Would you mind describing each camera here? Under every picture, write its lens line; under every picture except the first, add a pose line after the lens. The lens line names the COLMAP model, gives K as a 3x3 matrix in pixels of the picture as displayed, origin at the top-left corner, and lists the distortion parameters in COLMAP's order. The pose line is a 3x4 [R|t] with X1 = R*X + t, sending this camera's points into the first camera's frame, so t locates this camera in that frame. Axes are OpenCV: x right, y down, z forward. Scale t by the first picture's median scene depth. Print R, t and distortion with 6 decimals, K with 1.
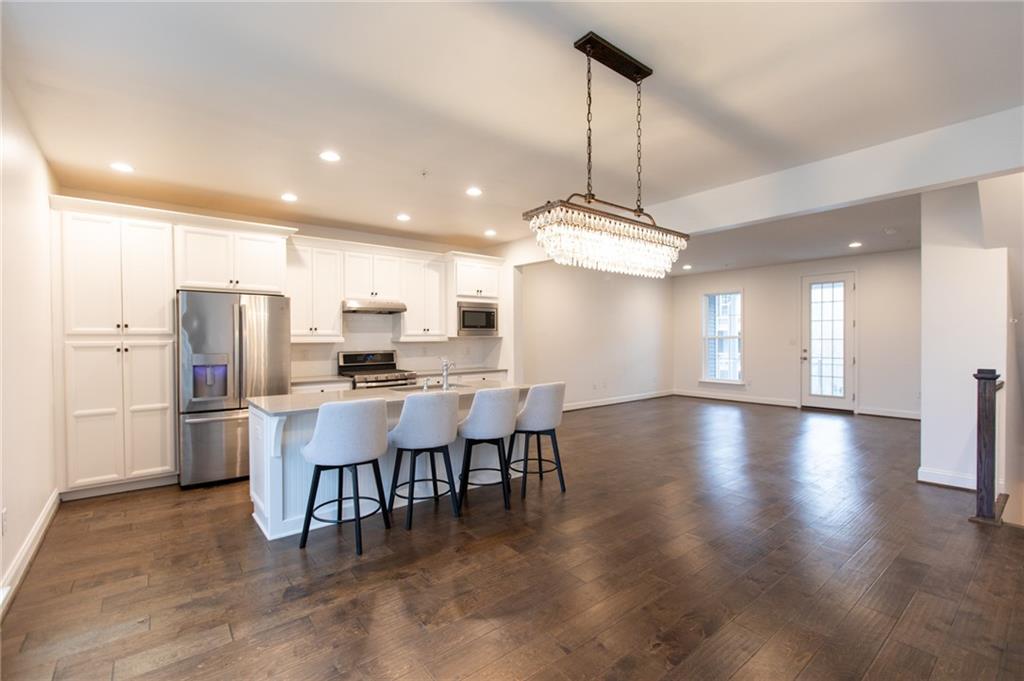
lens RADIAL K [[458.3, 0, 514.0], [0, 458.3, 342.5], [0, 0, 1]] dist [-0.000822, -0.000694]
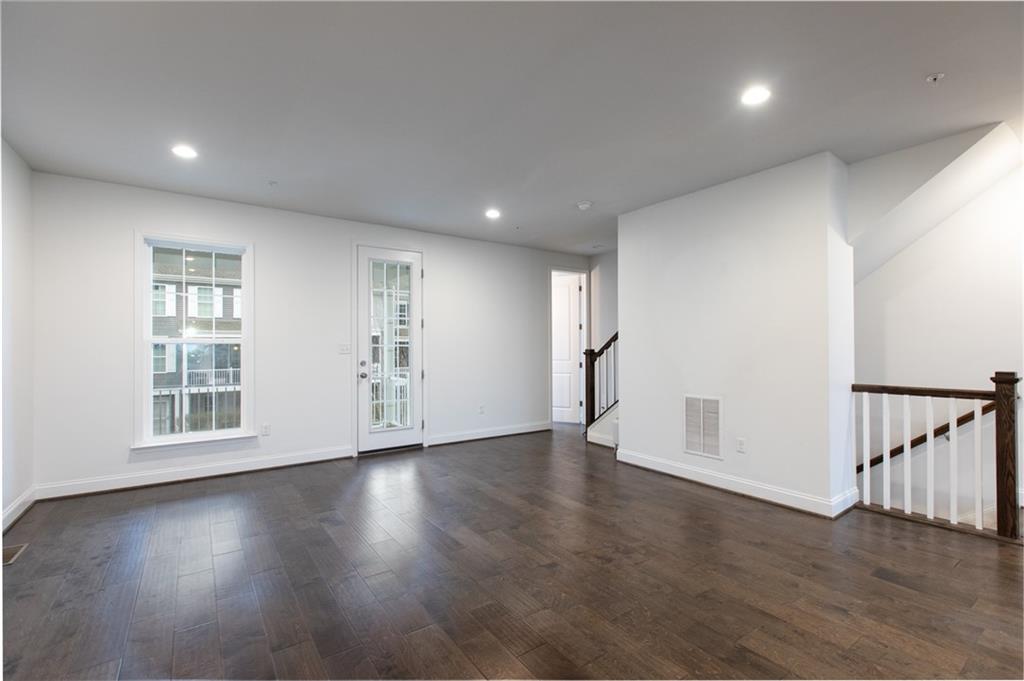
lens RADIAL K [[458.3, 0, 513.1], [0, 458.3, 341.4], [0, 0, 1]] dist [-0.000822, -0.000694]
pose [[0.064247, 0.013434, 0.997844, 0.022085], [0.013999, 0.999799, -0.014361, -0.000338], [-0.997836, 0.014891, 0.064046, 0.750345]]
